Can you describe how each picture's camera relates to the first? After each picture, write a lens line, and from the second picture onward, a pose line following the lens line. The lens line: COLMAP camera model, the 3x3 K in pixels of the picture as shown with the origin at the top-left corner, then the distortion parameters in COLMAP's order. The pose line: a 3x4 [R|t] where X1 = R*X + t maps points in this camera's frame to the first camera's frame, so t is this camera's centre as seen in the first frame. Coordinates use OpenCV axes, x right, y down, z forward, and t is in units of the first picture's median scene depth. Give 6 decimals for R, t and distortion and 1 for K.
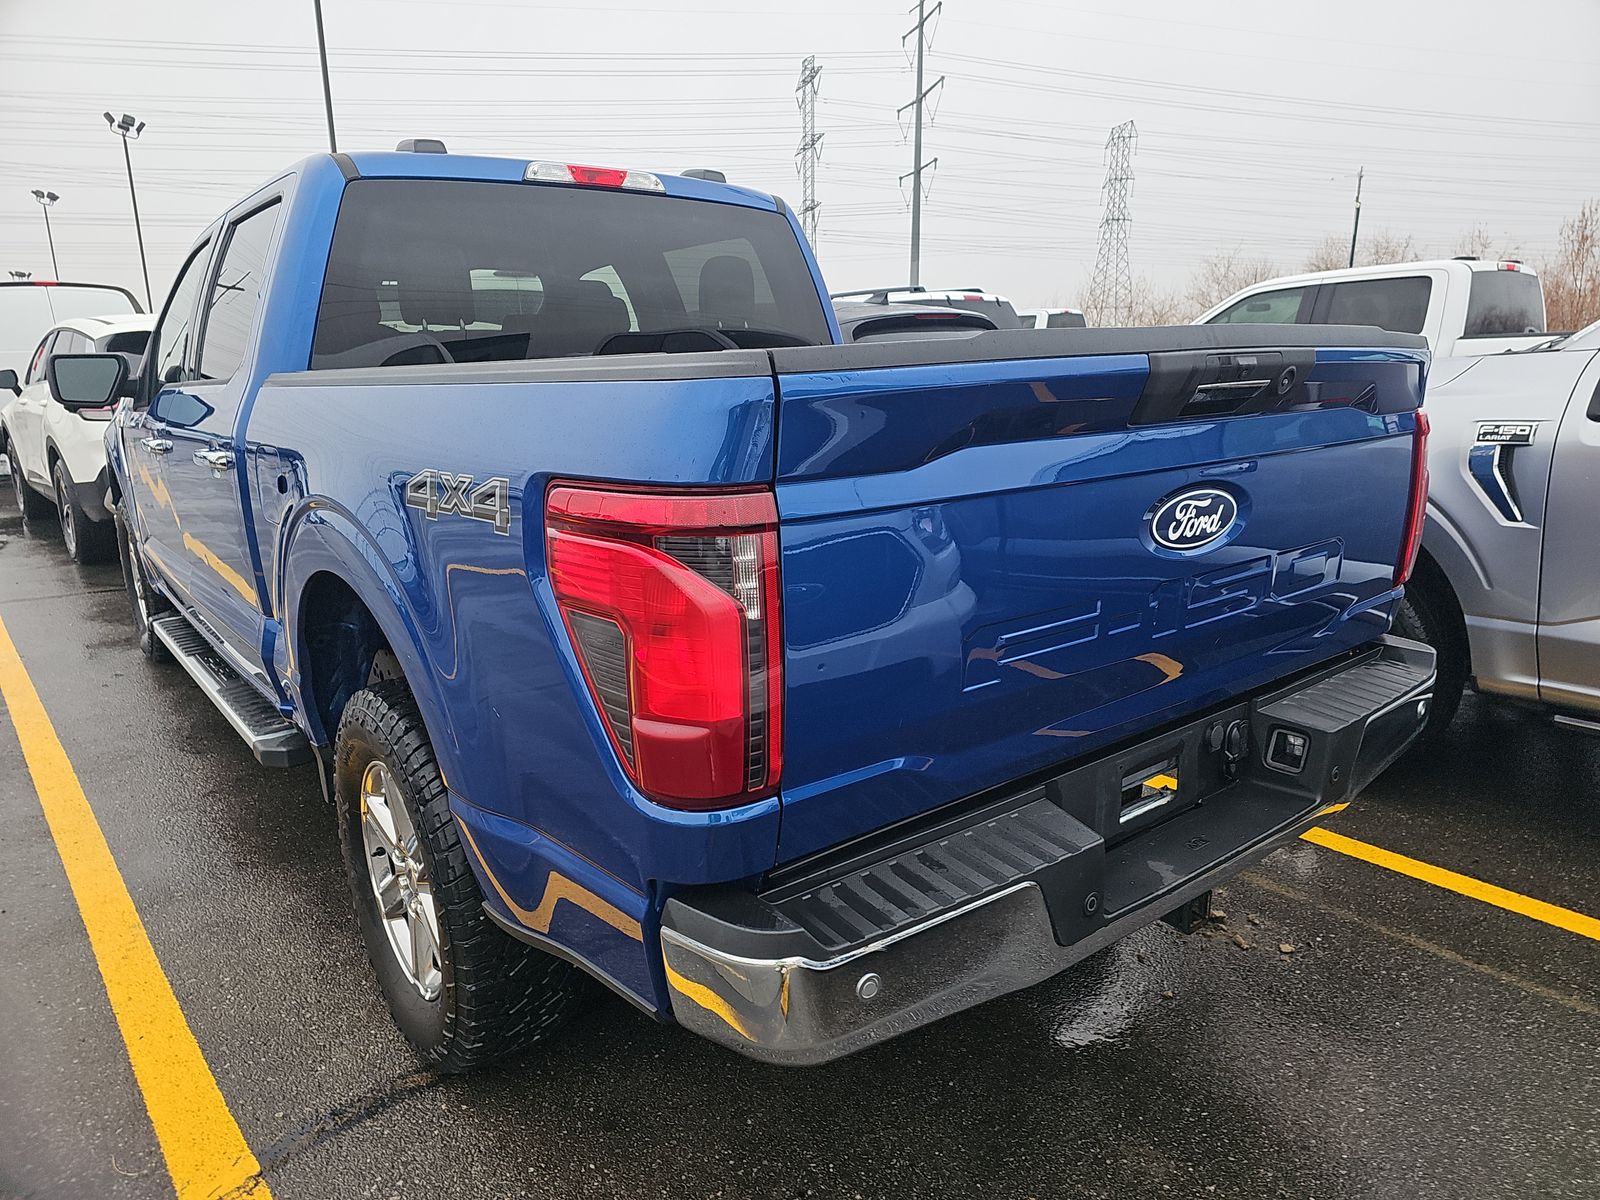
lens RADIAL K [[1048.5, 0, 800.0], [0, 1048.5, 600.0], [0, 0, 1]] dist [0.068390, -0.069630]
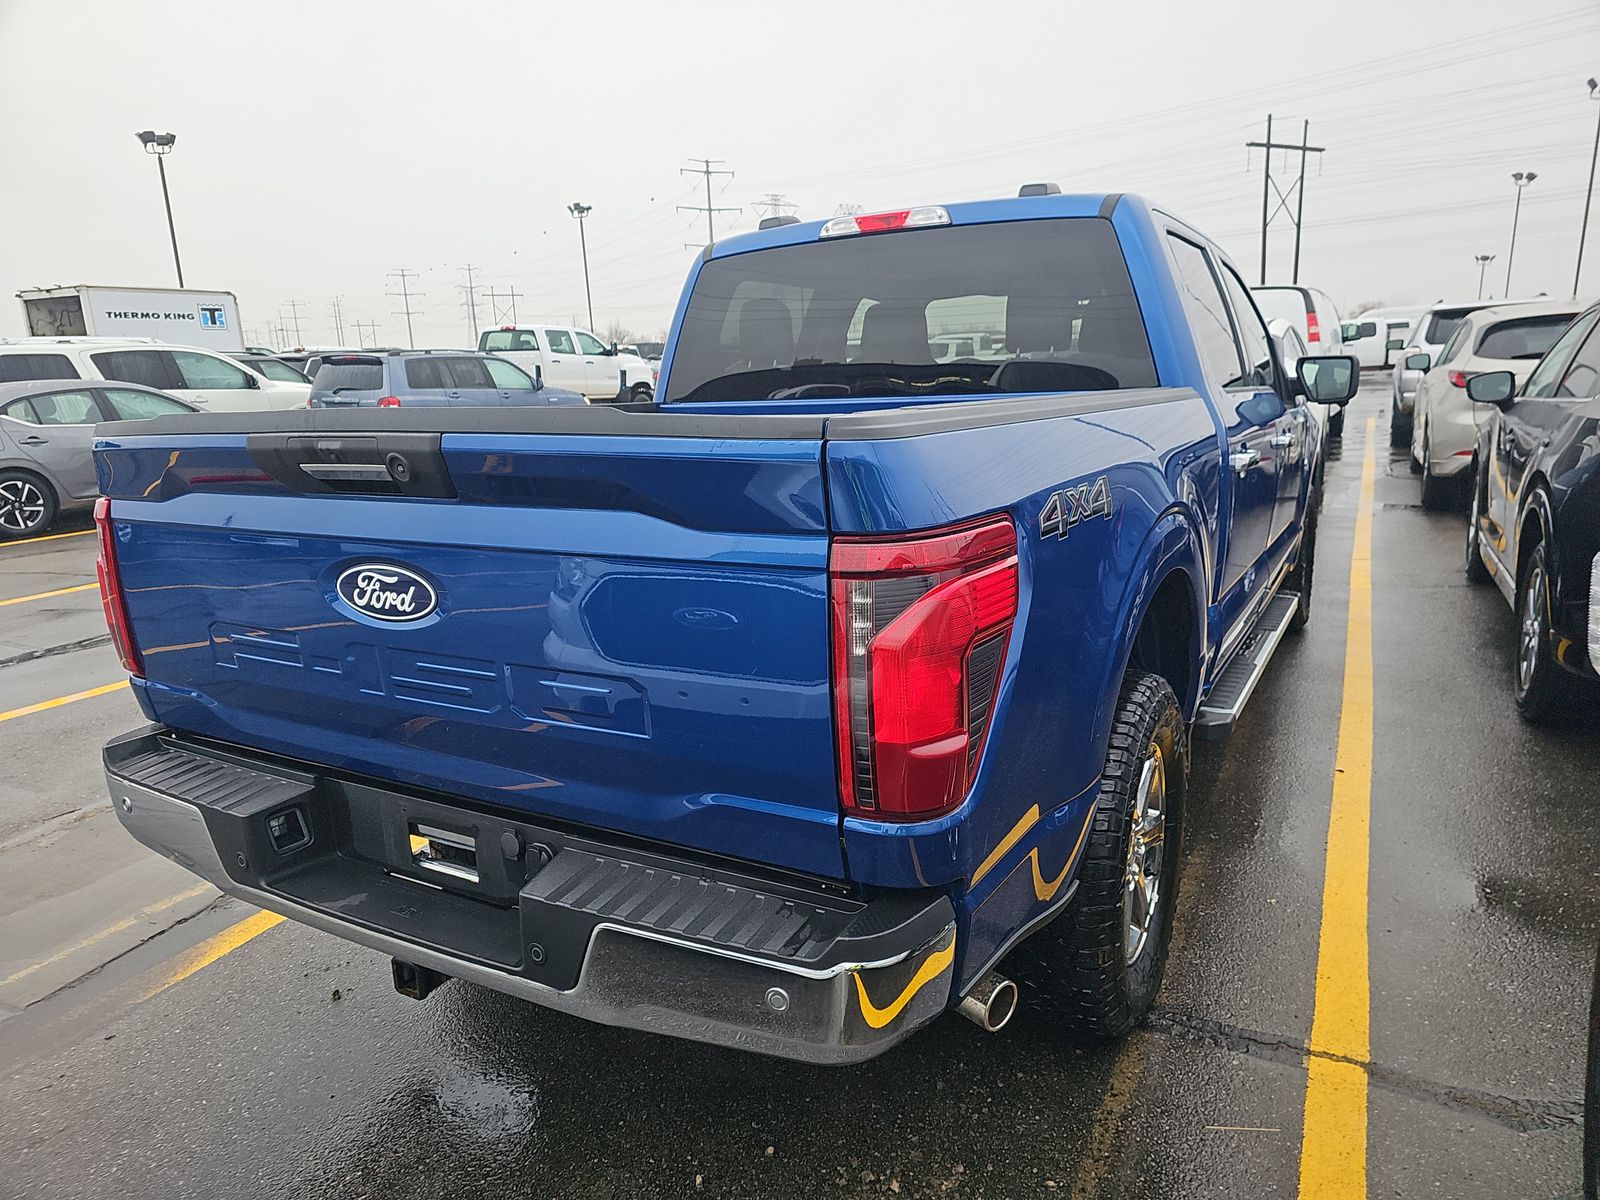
lens RADIAL K [[1048.5, 0, 800.0], [0, 1048.5, 600.0], [0, 0, 1]] dist [0.068390, -0.069630]
pose [[0.368748, 0.202448, -0.907215, 1.428944], [-0.183633, 0.972625, 0.142404, -0.284633], [0.911210, 0.114083, 0.395830, 0.943272]]
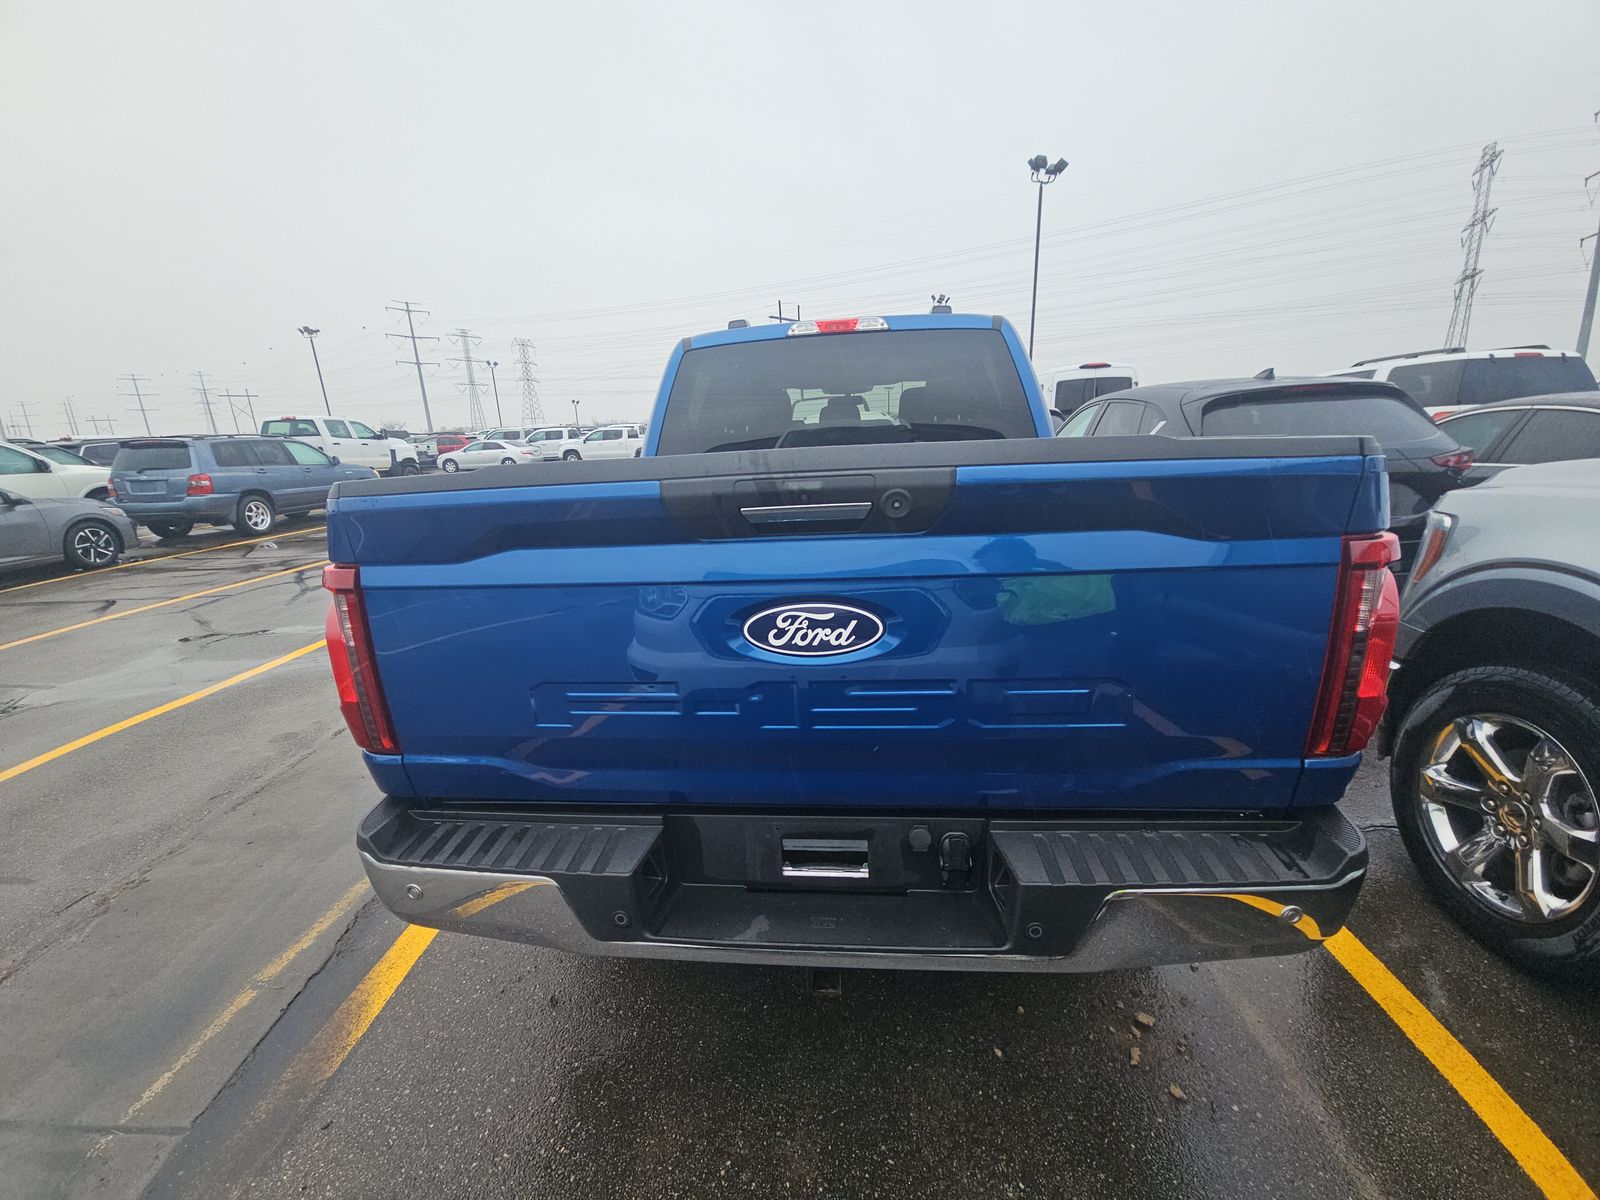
lens RADIAL K [[644.0, 0, 794.6], [0, 644.0, 604.8], [0, 0, 1]] dist [0.021101, -0.014925]
pose [[0.720246, 0.159631, -0.675103, 0.776067], [-0.125521, 0.987090, 0.099487, -0.159932], [0.682269, 0.013085, 0.730984, 0.508240]]
